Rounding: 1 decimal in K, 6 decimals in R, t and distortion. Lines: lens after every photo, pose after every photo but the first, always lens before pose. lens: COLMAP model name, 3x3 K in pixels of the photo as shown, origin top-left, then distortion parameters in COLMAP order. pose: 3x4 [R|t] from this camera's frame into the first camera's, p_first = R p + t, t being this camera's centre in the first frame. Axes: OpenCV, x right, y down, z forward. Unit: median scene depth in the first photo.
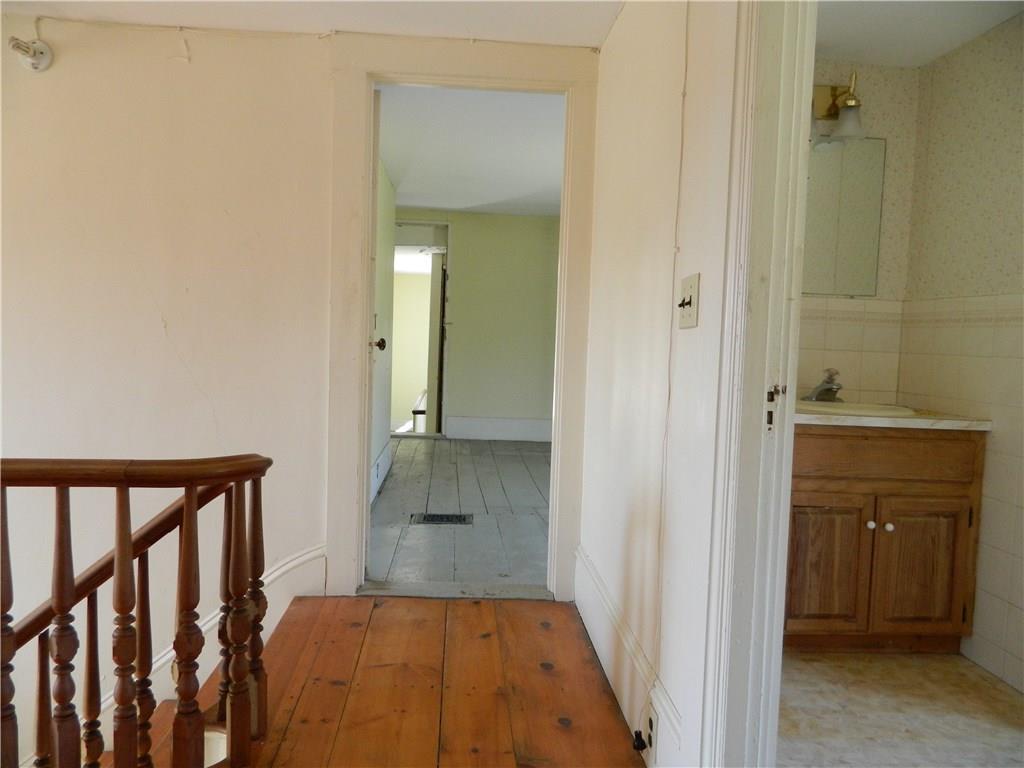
lens RADIAL K [[749.3, 0, 515.3], [0, 749.3, 384.7], [0, 0, 1]] dist [-0.003657, 0.000243]
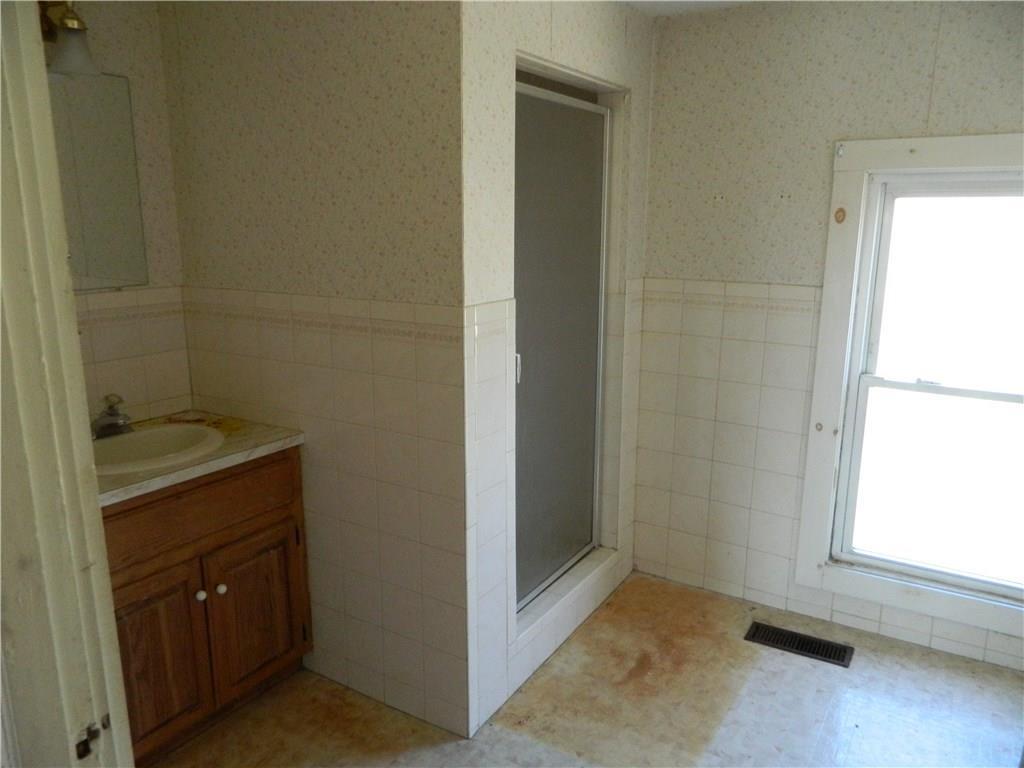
lens RADIAL K [[749.3, 0, 515.0], [0, 749.3, 380.7], [0, 0, 1]] dist [-0.003657, 0.000243]
pose [[0.595966, -0.204959, 0.776412, 0.089522], [0.067864, 0.976274, 0.205627, -0.184654], [-0.800137, -0.069856, 0.595736, 0.246972]]
